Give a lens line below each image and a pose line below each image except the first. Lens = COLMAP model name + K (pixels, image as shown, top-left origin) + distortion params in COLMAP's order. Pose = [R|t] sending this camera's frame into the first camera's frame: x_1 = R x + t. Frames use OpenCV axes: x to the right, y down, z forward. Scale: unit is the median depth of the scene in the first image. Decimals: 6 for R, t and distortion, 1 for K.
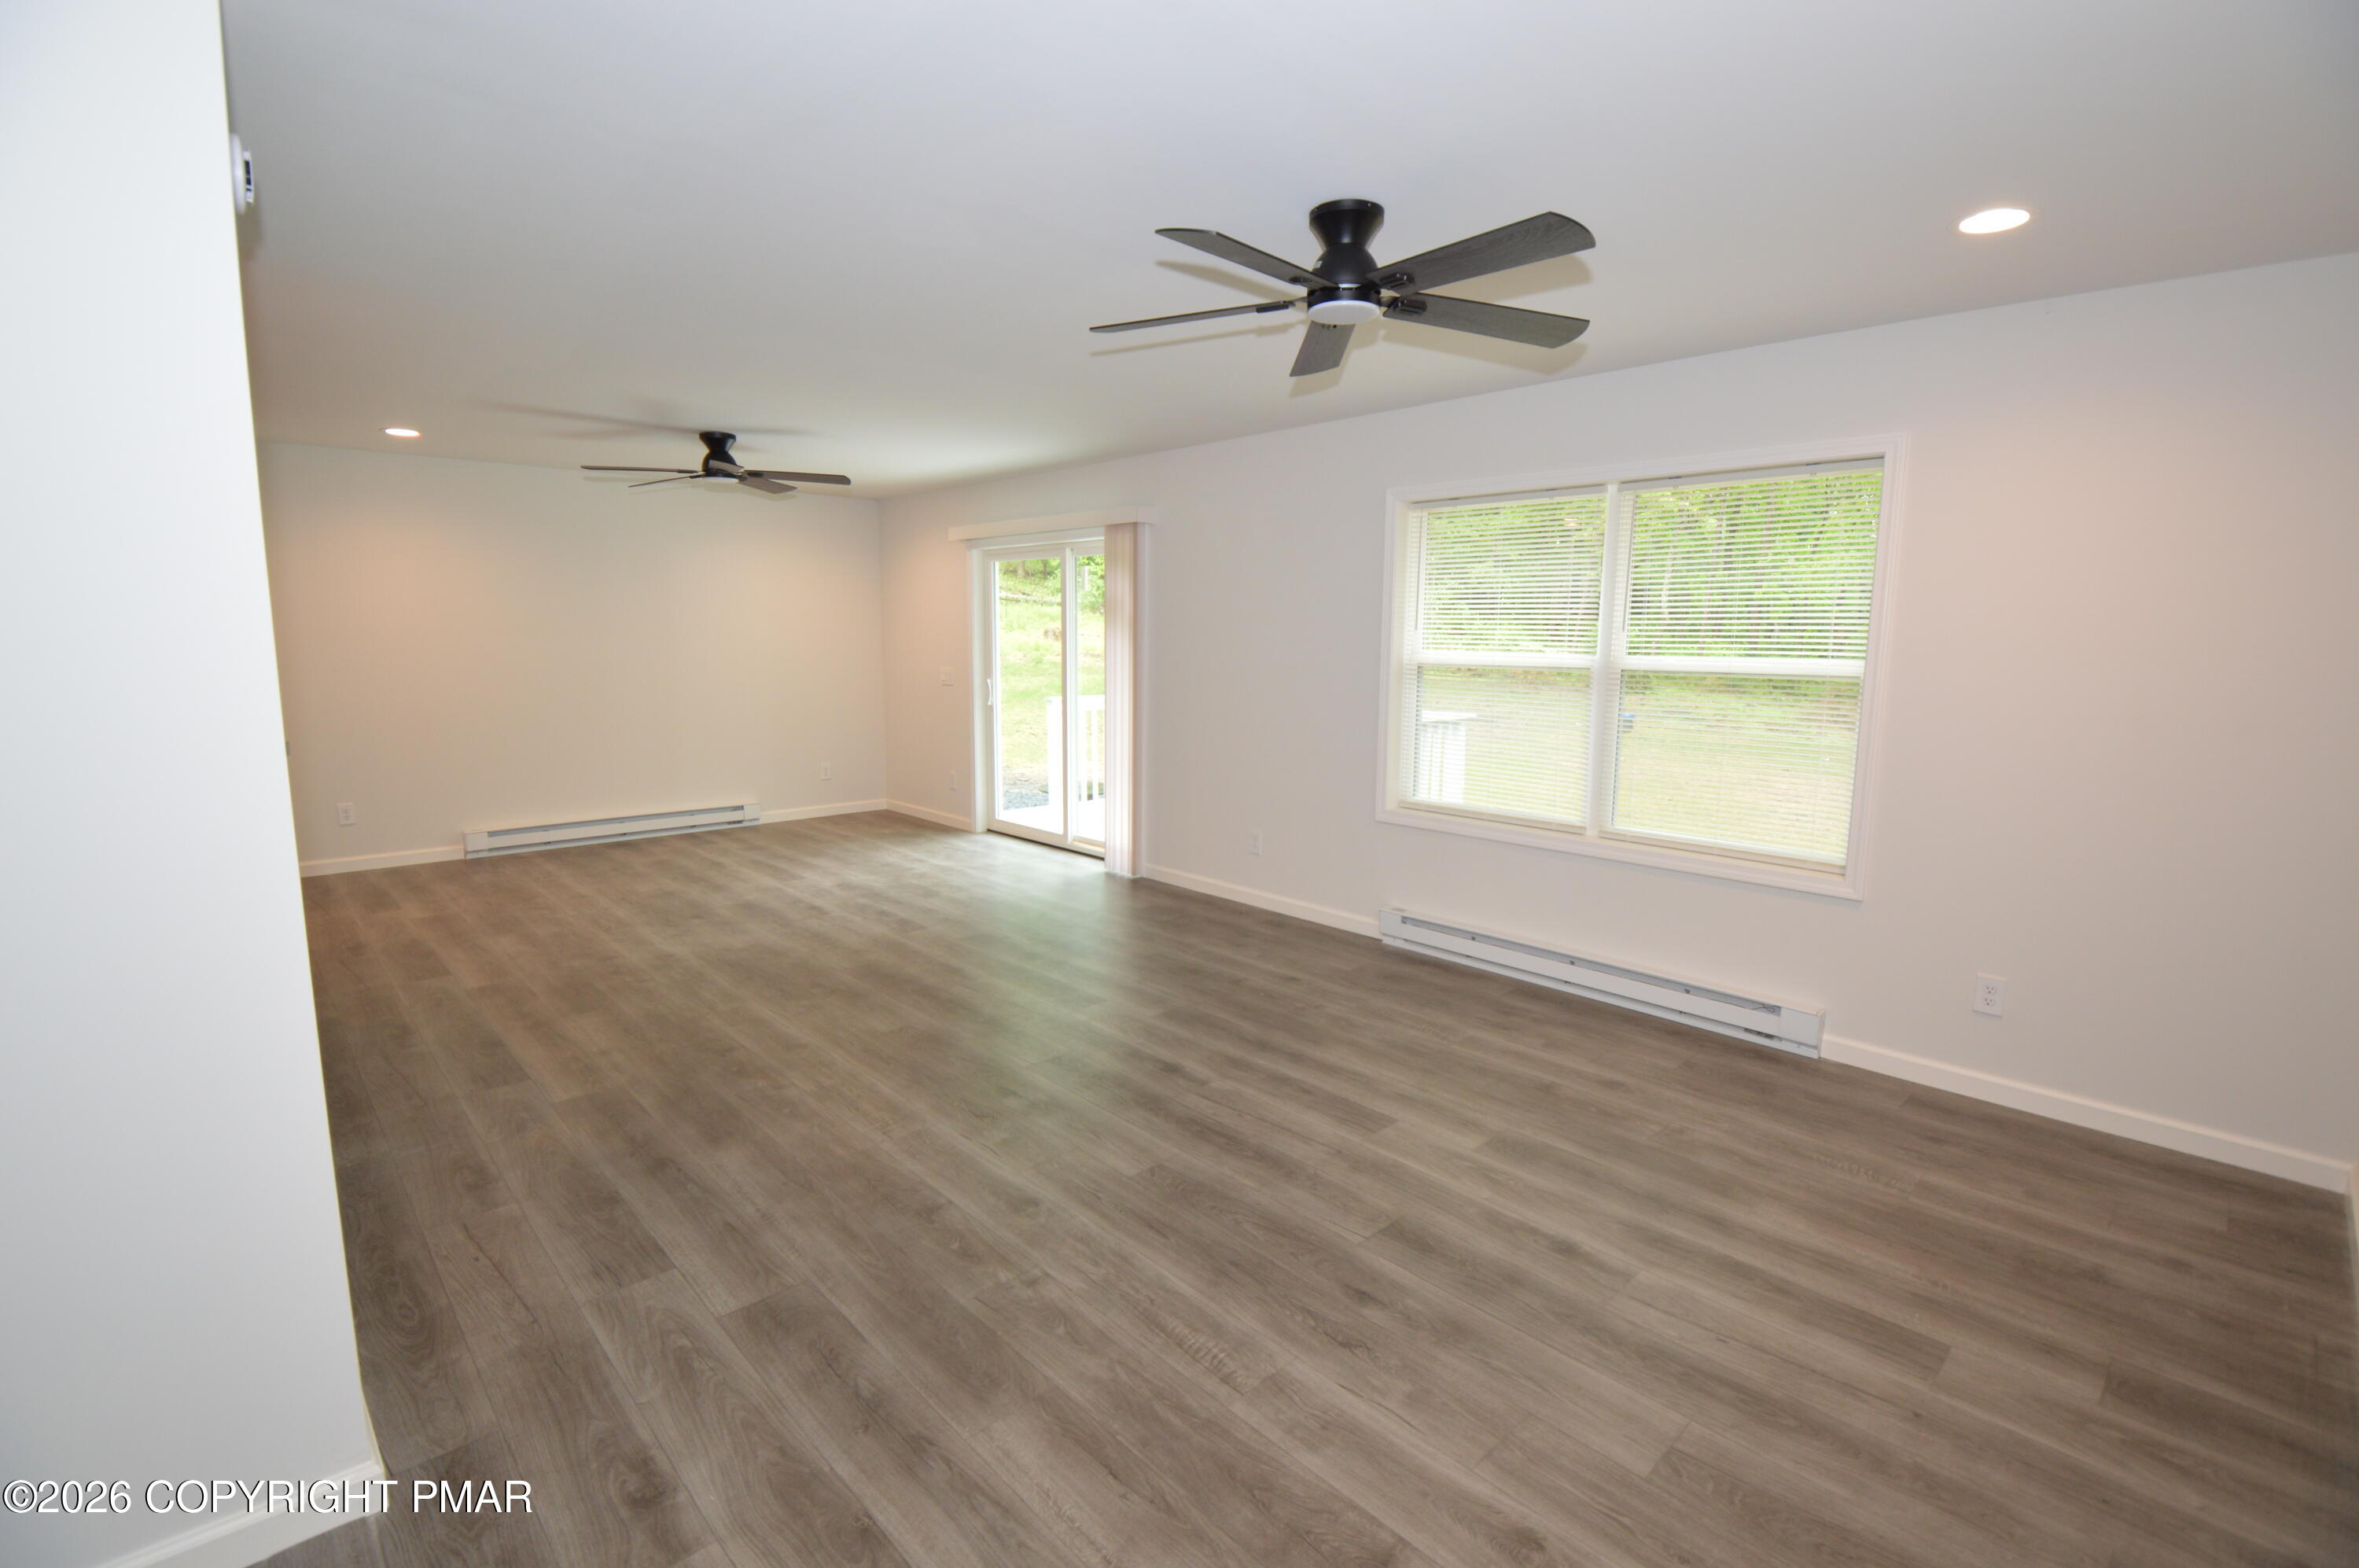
lens RADIAL K [[1052.4, 0, 1179.5], [0, 1052.4, 784.0], [0, 0, 1]] dist [0.021097, -0.034699]
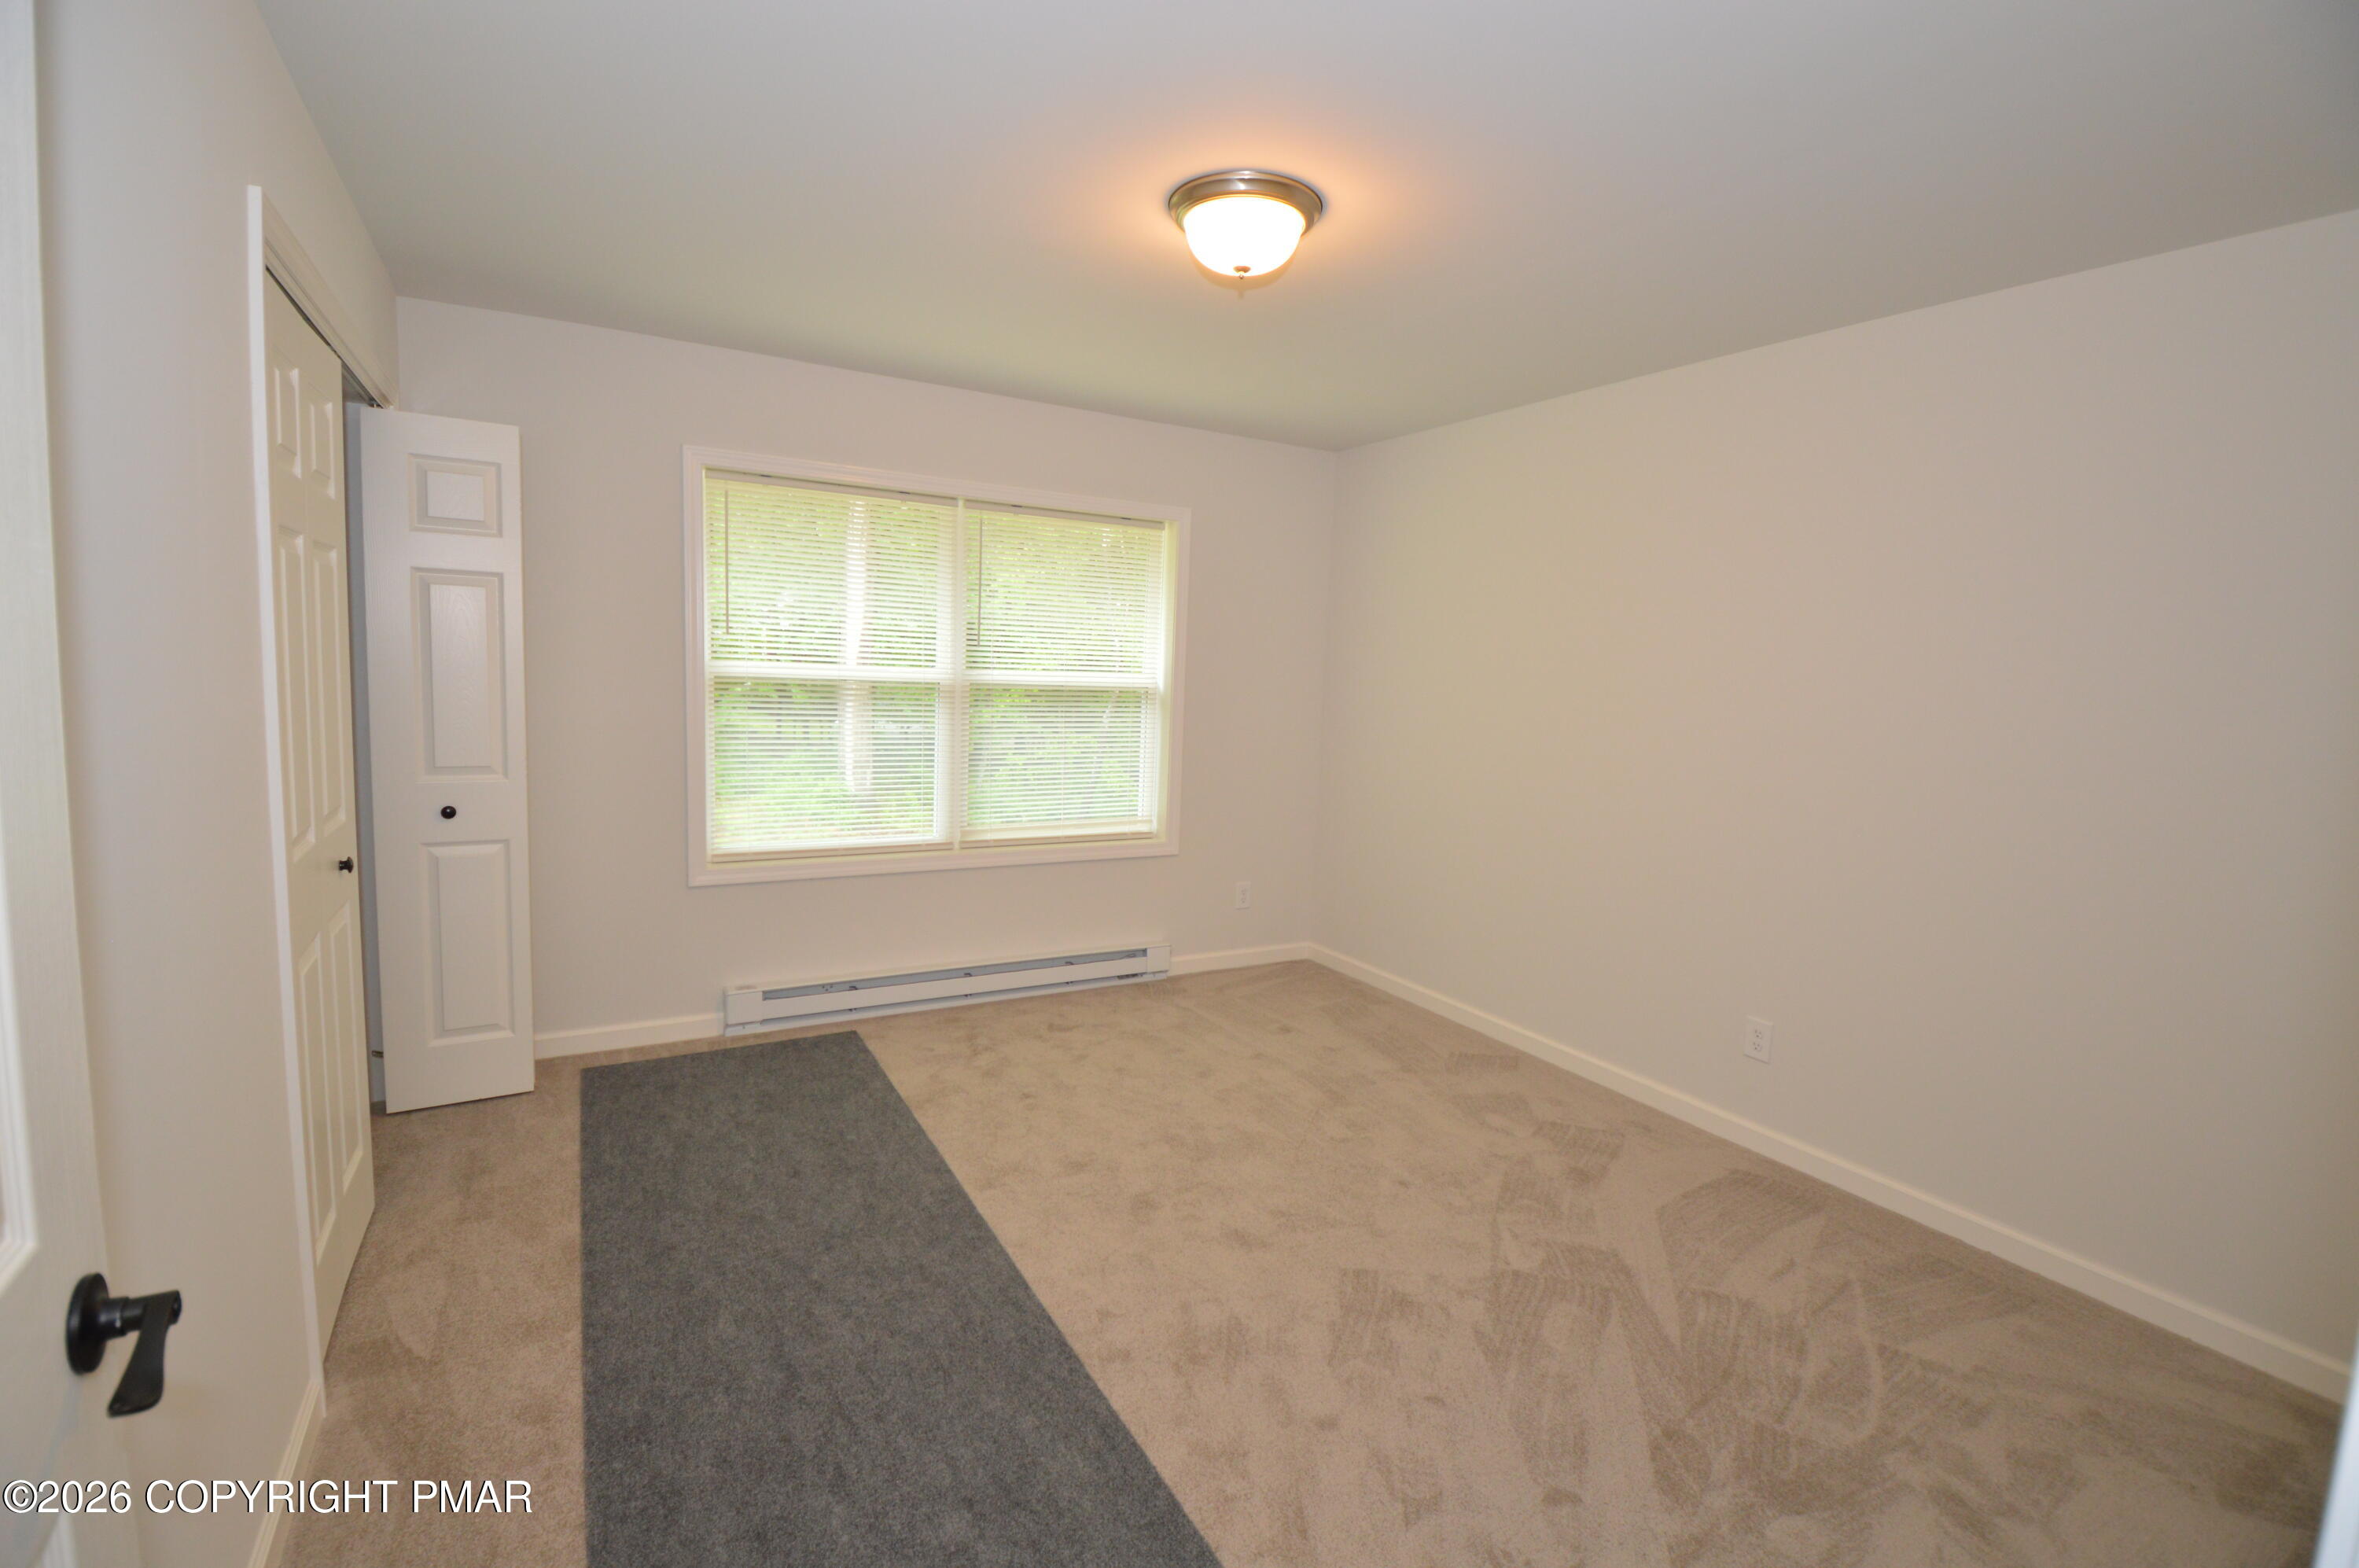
lens RADIAL K [[1043.8, 0, 1179.5], [0, 1043.8, 784.0], [0, 0, 1]] dist [0.010391, -0.023211]
pose [[0.228589, -0.117268, 0.966434, -0.607906], [0.100210, 0.990280, 0.096459, -0.100476], [-0.968352, 0.074797, 0.238118, 0.648403]]
